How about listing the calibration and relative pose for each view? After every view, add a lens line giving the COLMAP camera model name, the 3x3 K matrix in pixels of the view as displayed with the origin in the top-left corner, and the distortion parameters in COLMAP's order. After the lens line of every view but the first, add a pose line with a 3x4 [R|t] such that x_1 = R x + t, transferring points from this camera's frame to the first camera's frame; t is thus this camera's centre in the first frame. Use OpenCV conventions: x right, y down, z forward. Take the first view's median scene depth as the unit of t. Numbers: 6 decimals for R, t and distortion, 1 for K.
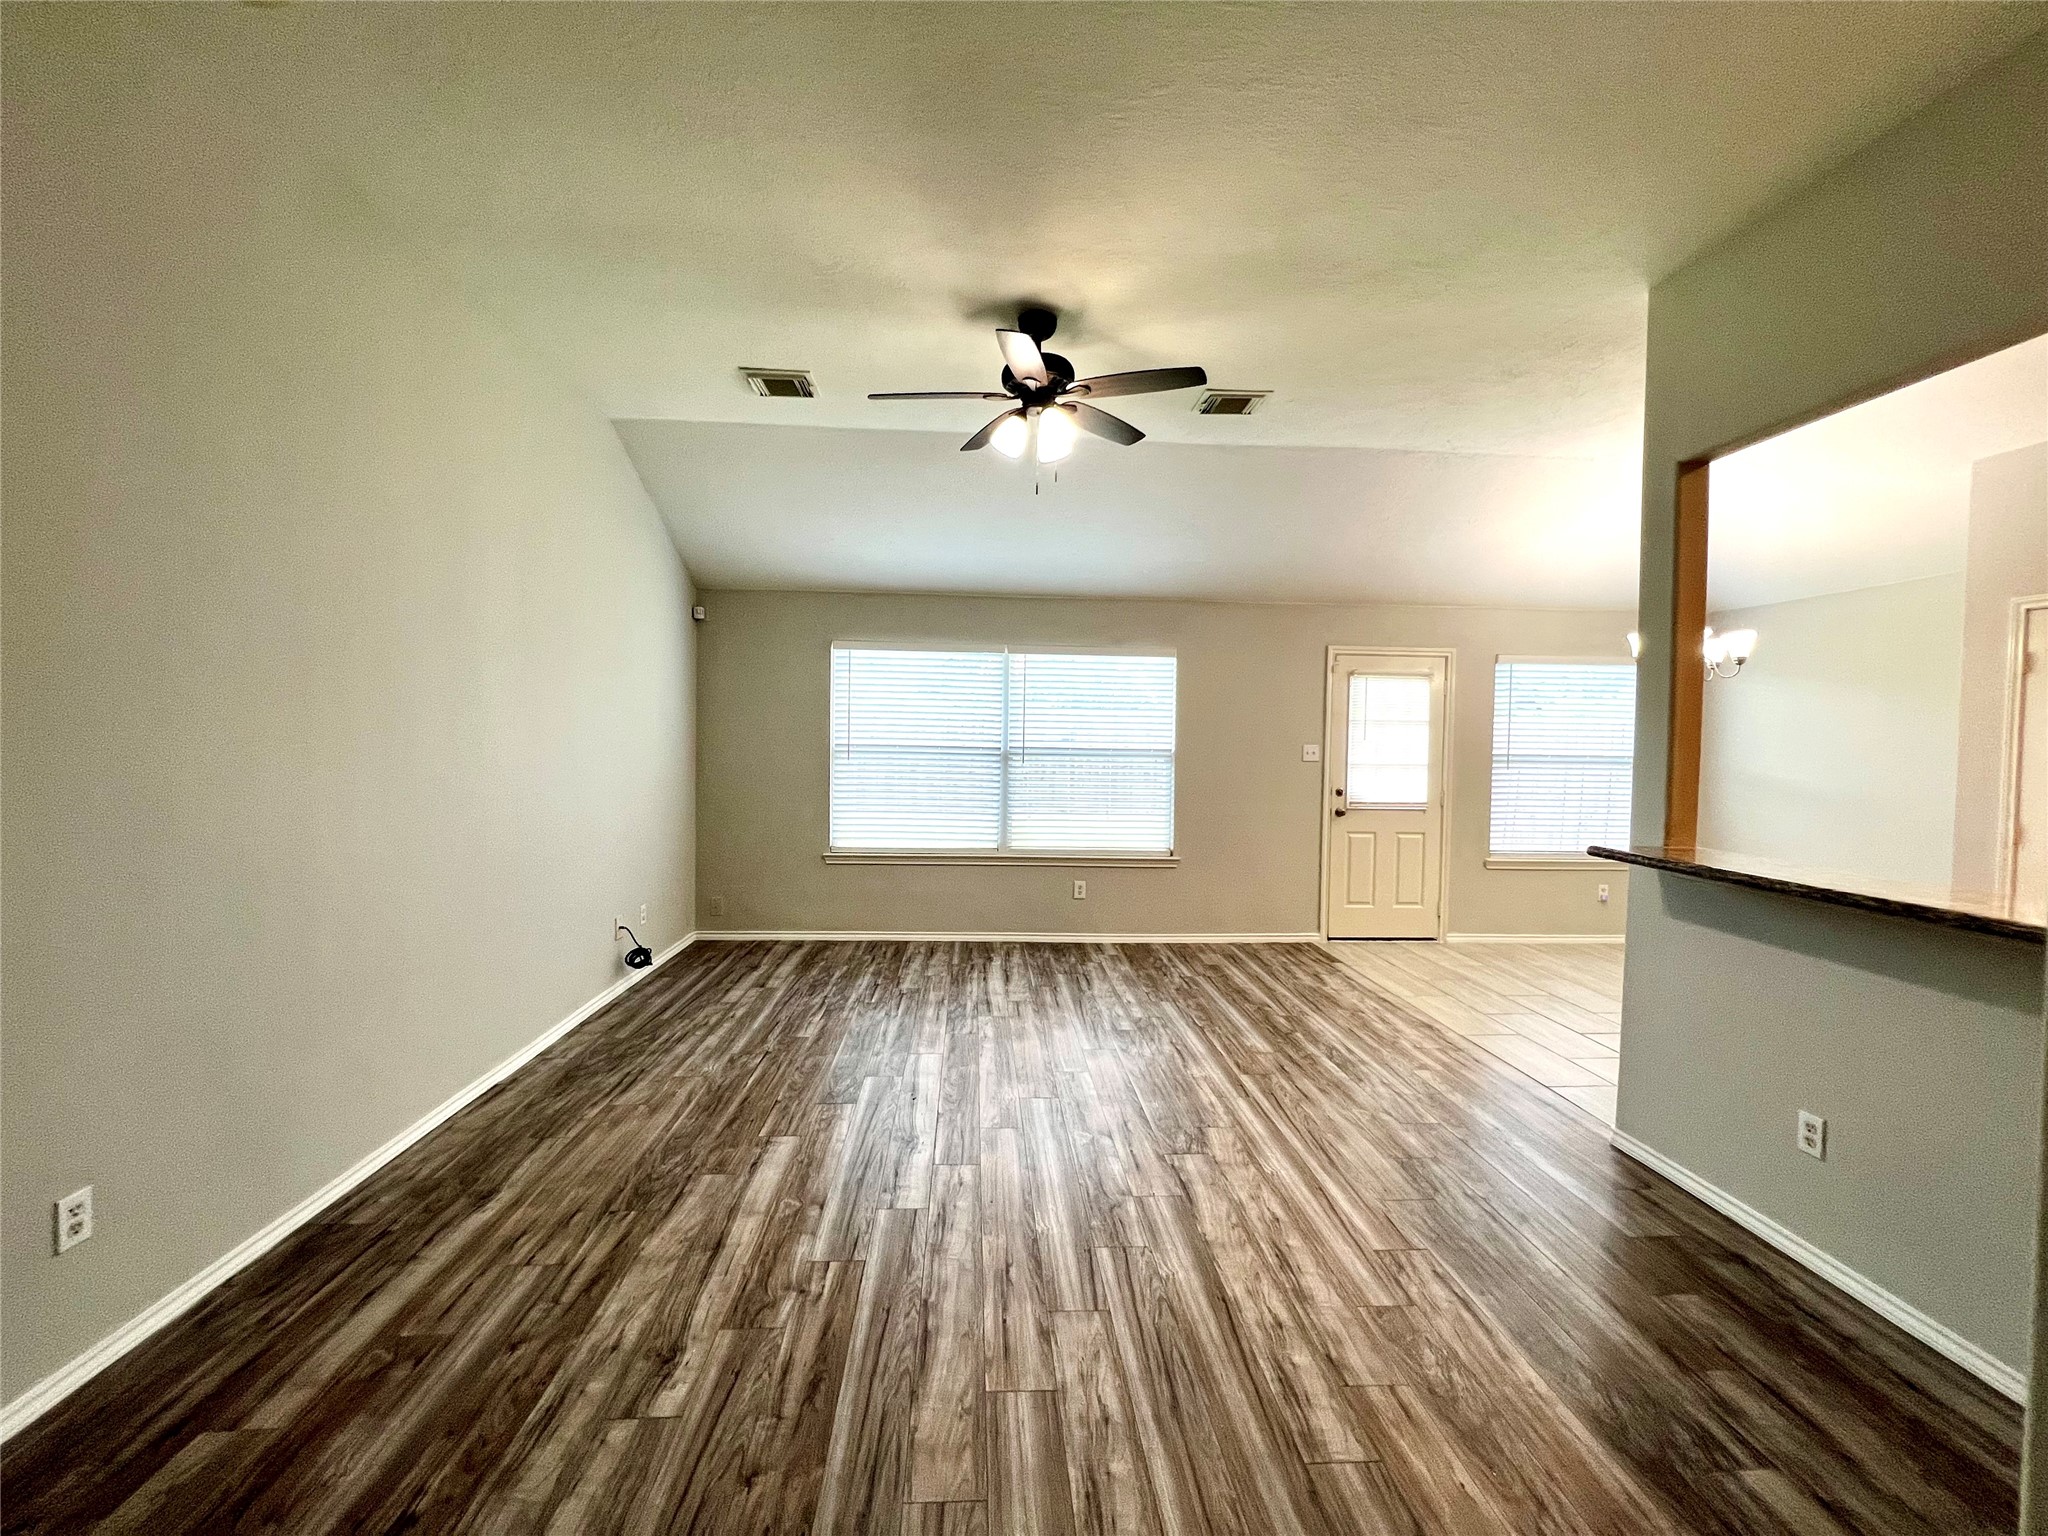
lens RADIAL K [[822.2, 0, 1019.3], [0, 822.2, 761.5], [0, 0, 1]] dist [-0.005865, 0.001357]
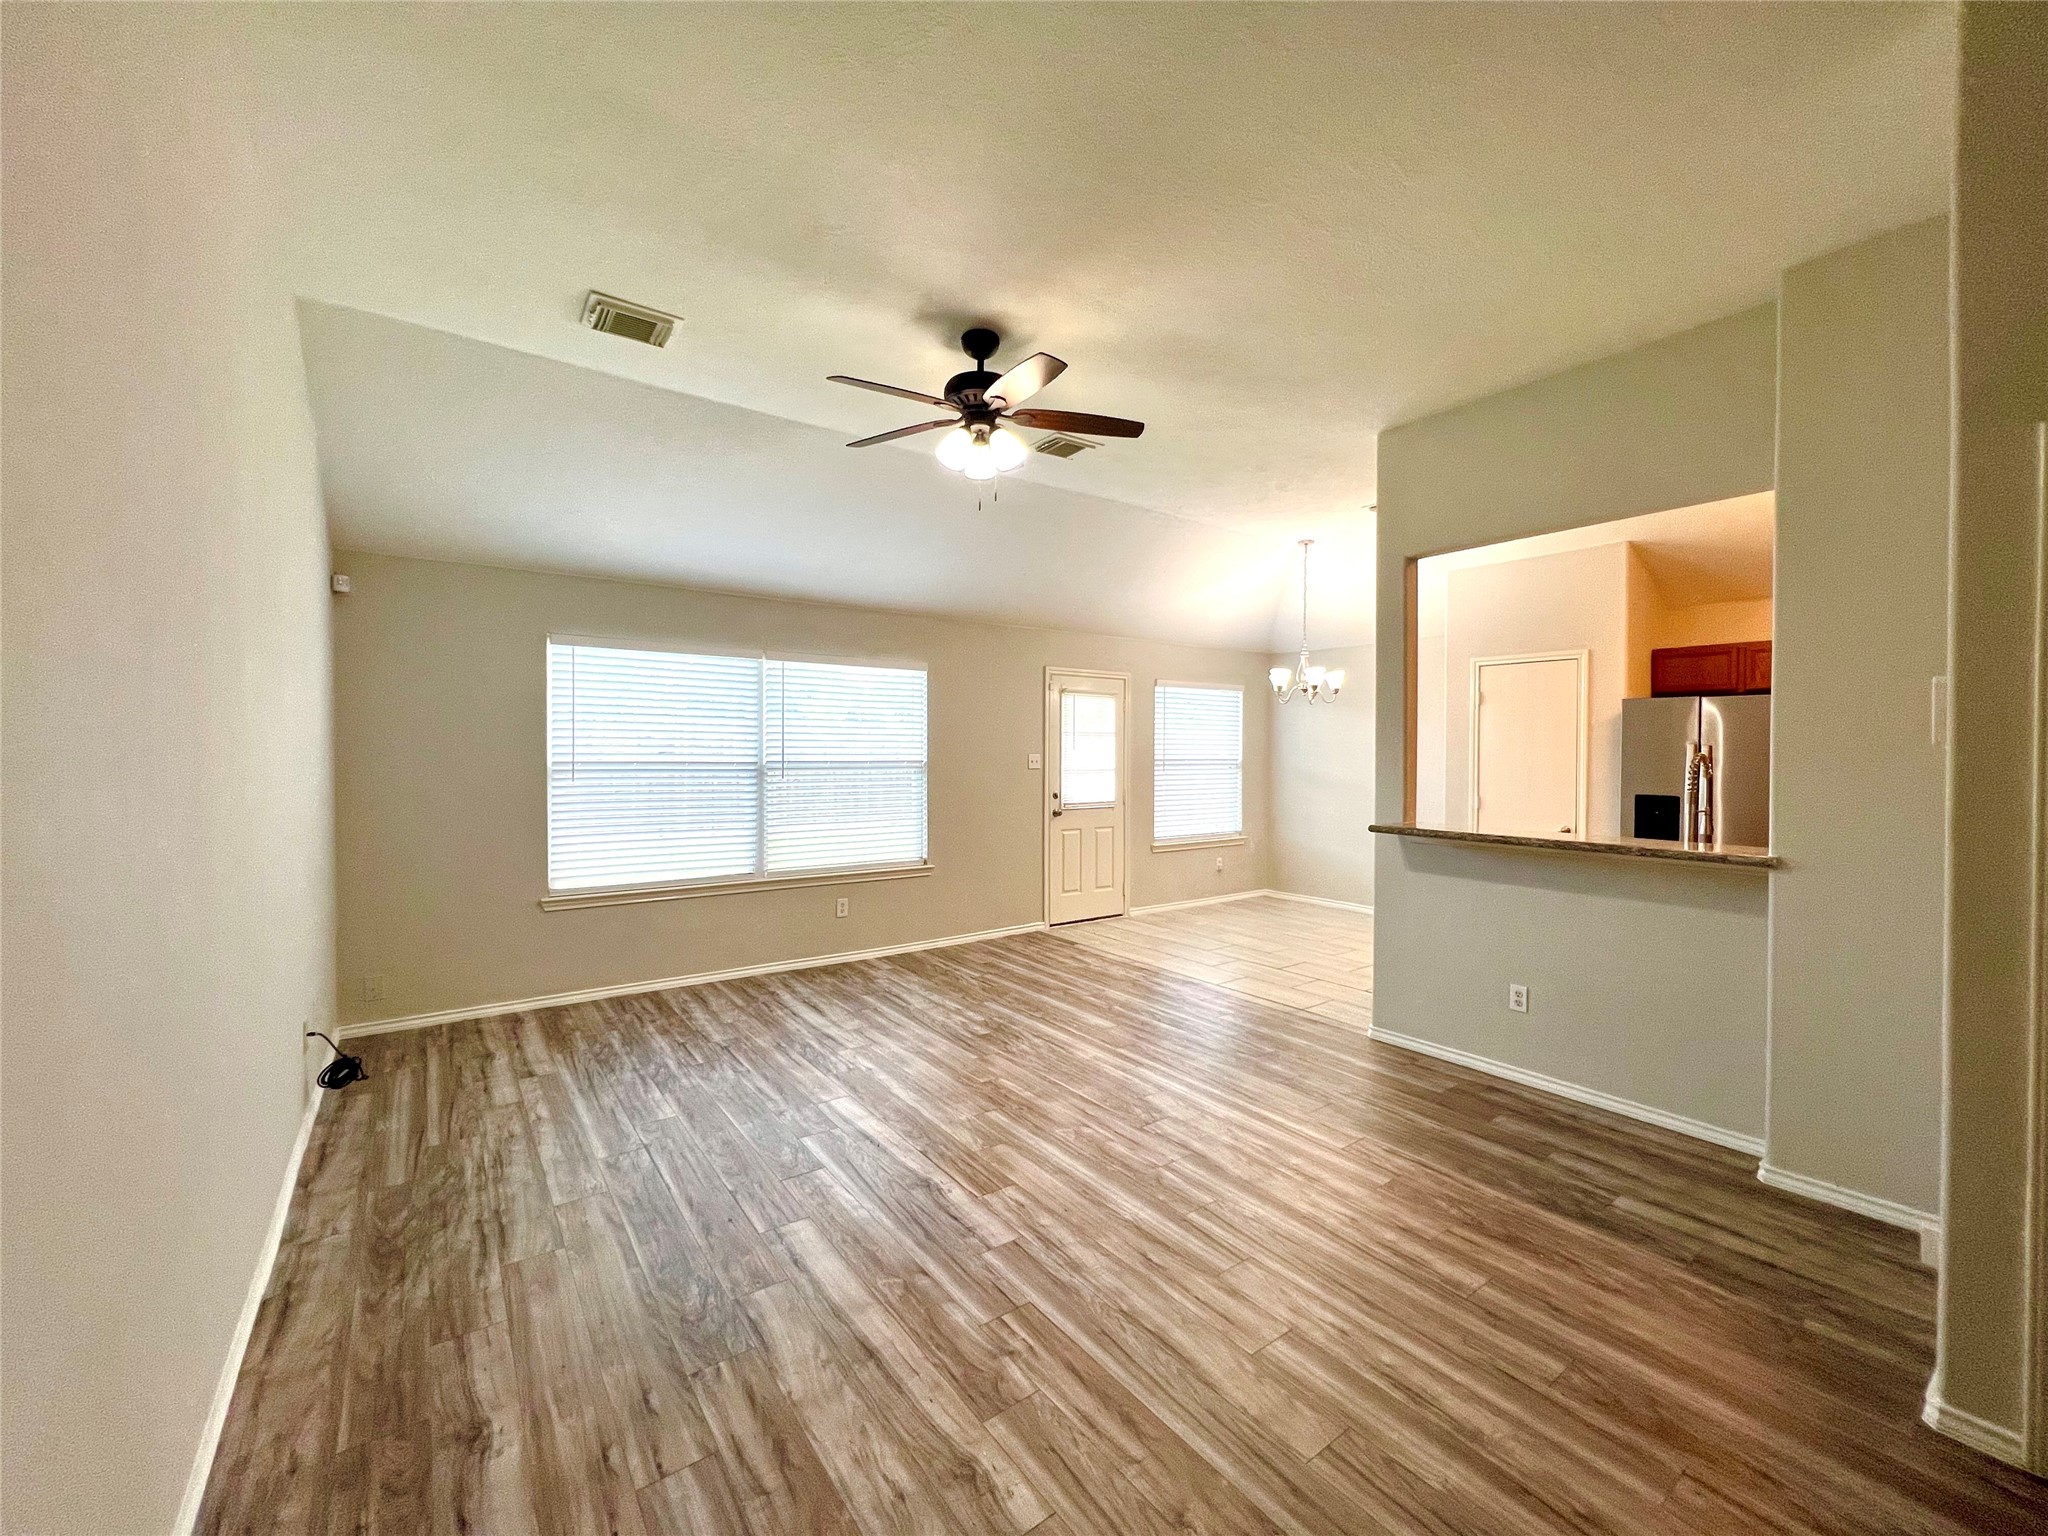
lens RADIAL K [[822.2, 0, 1018.4], [0, 822.2, 760.3], [0, 0, 1]] dist [-0.005865, 0.001357]
pose [[0.840190, -0.018343, 0.541982, -0.432629], [0.024722, 0.999684, -0.004490, -0.011791], [-0.541729, 0.017172, 0.840378, 0.117847]]
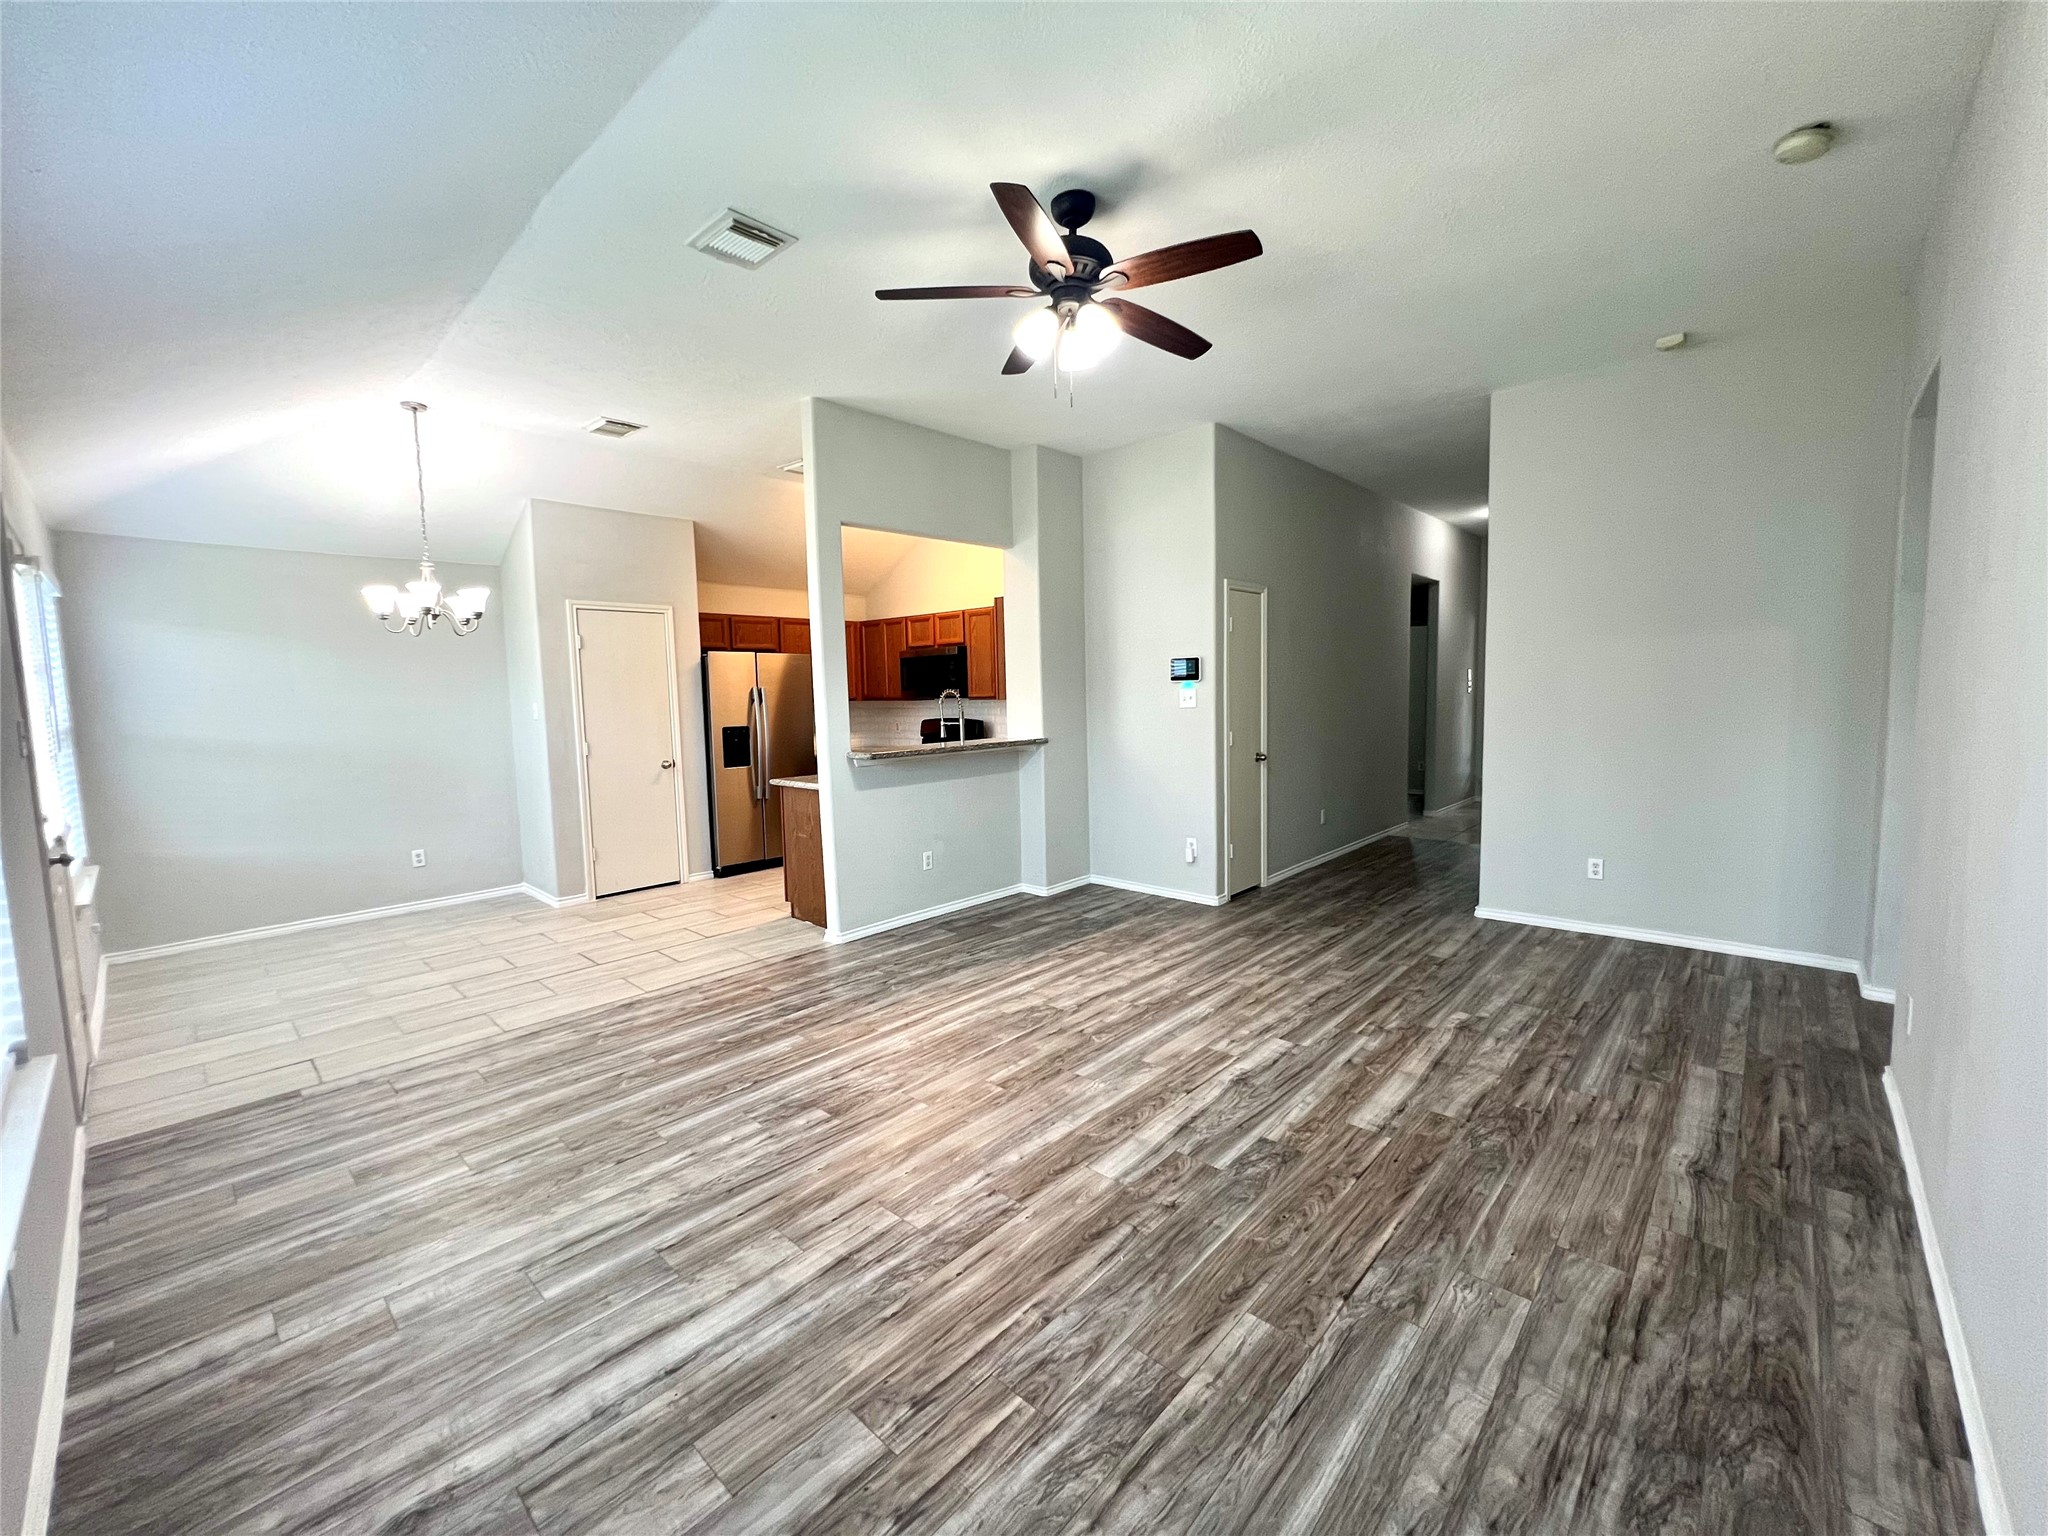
lens RADIAL K [[822.2, 0, 1018.5], [0, 822.2, 771.7], [0, 0, 1]] dist [-0.005865, 0.001357]
pose [[-0.693354, -0.072327, 0.716958, -0.514228], [0.033449, 0.990647, 0.132284, -0.050566], [-0.719820, 0.115701, -0.684450, 1.475733]]
